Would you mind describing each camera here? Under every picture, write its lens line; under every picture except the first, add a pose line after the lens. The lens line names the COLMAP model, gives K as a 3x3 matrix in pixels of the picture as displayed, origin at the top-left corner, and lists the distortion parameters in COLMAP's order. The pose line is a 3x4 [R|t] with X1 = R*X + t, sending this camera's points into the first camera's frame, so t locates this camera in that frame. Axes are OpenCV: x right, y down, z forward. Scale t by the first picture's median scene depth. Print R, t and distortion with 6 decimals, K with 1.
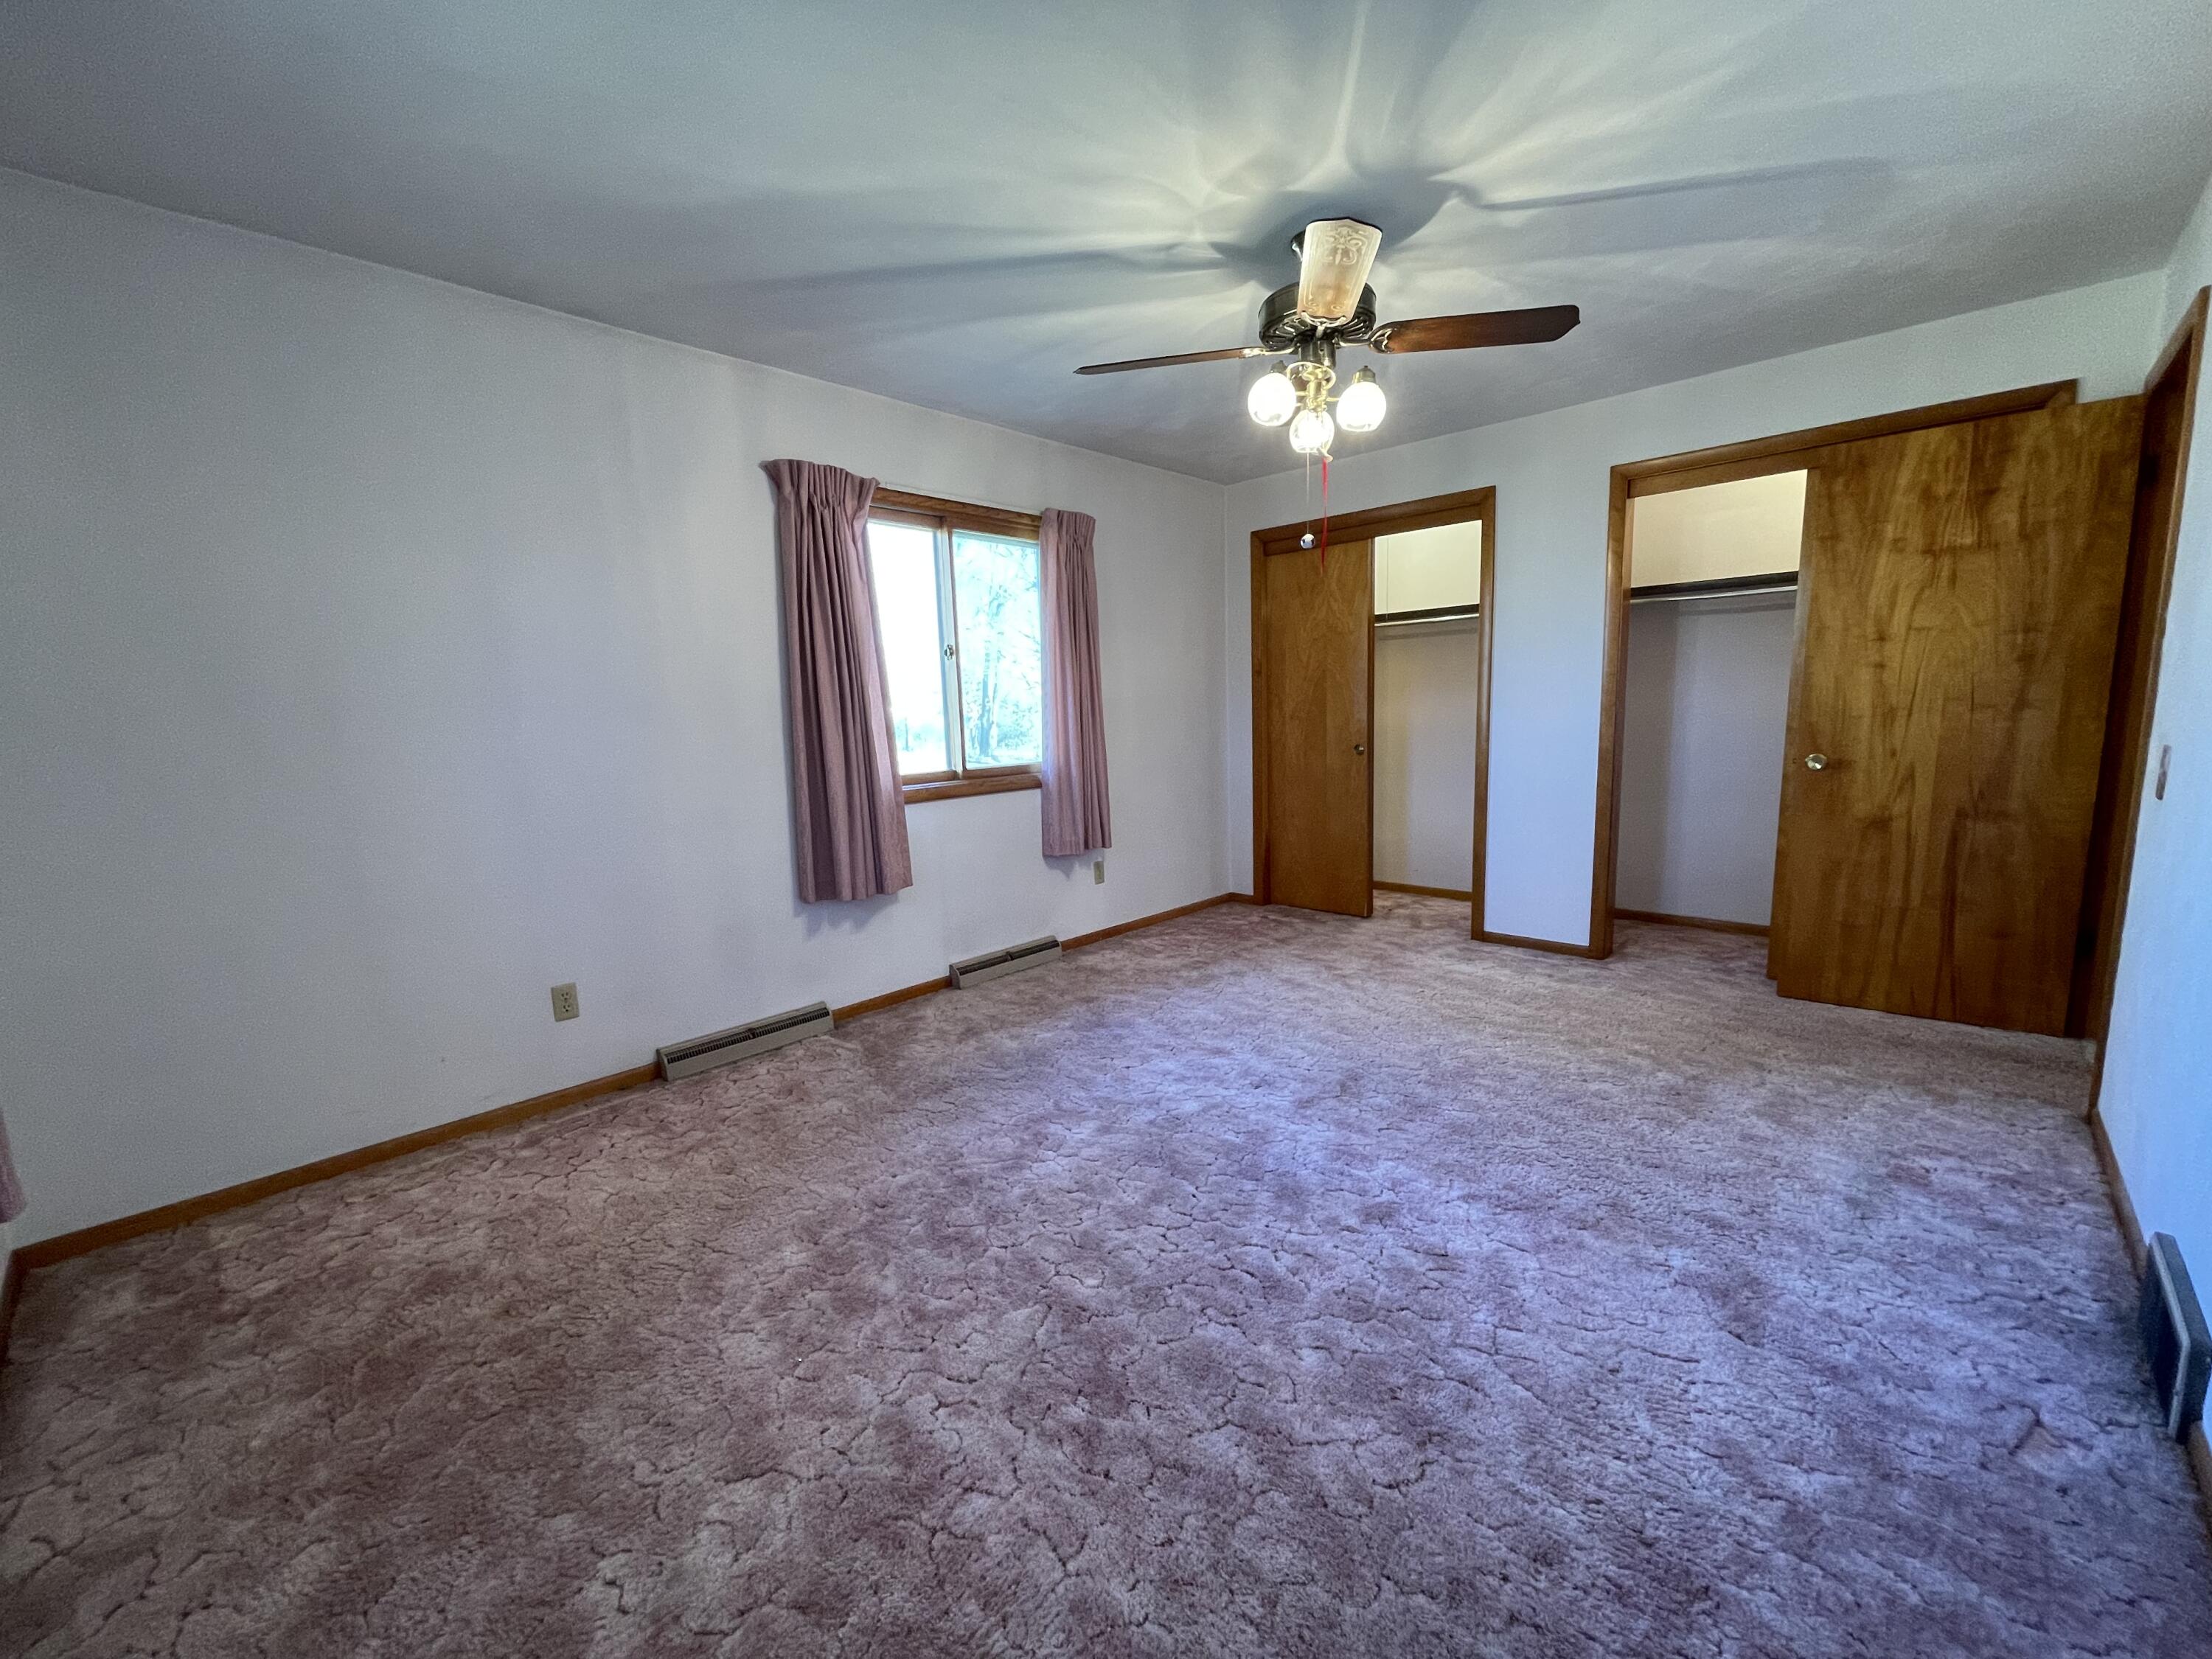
lens RADIAL K [[890.8, 0, 1101.6], [0, 890.8, 839.6], [0, 0, 1]] dist [-0.005677, 0.003986]
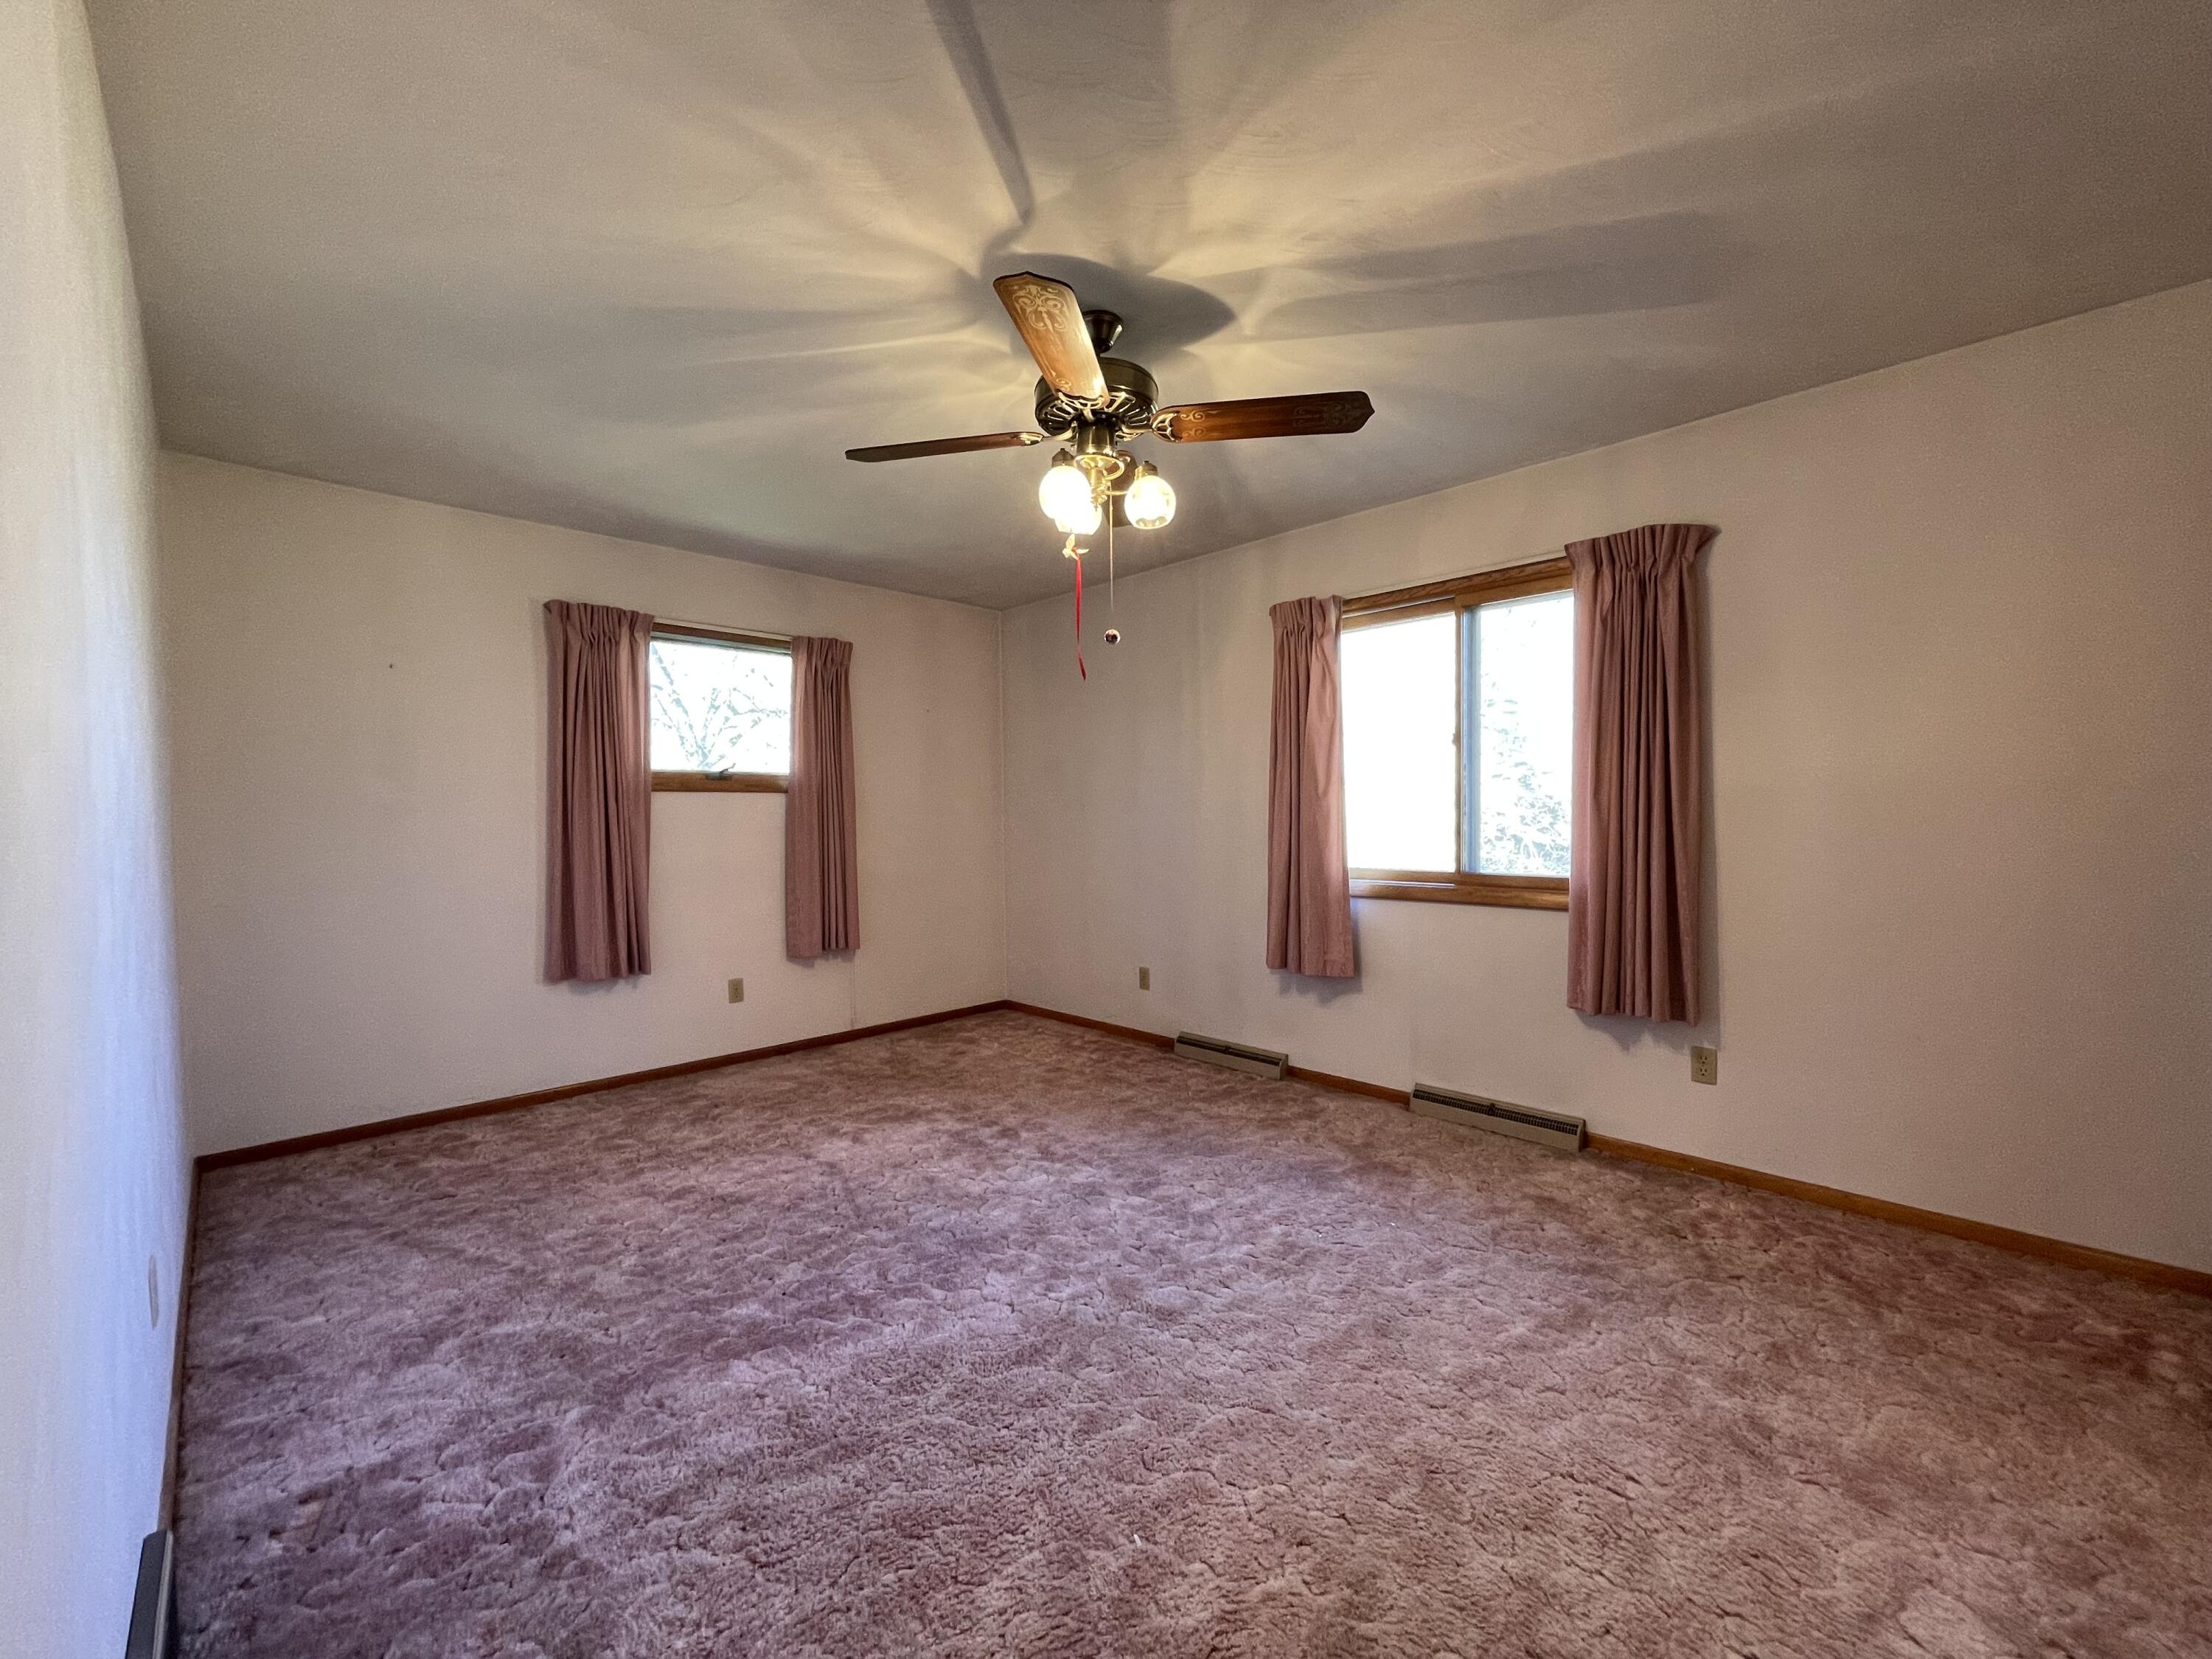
lens RADIAL K [[890.6, 0, 1106.0], [0, 890.6, 829.5], [0, 0, 1]] dist [-0.022945, 0.000033]
pose [[-0.029884, 0.057777, -0.997882, 0.741165], [-0.139572, 0.988306, 0.061403, -0.128537], [0.989761, 0.141111, -0.021470, 0.682728]]
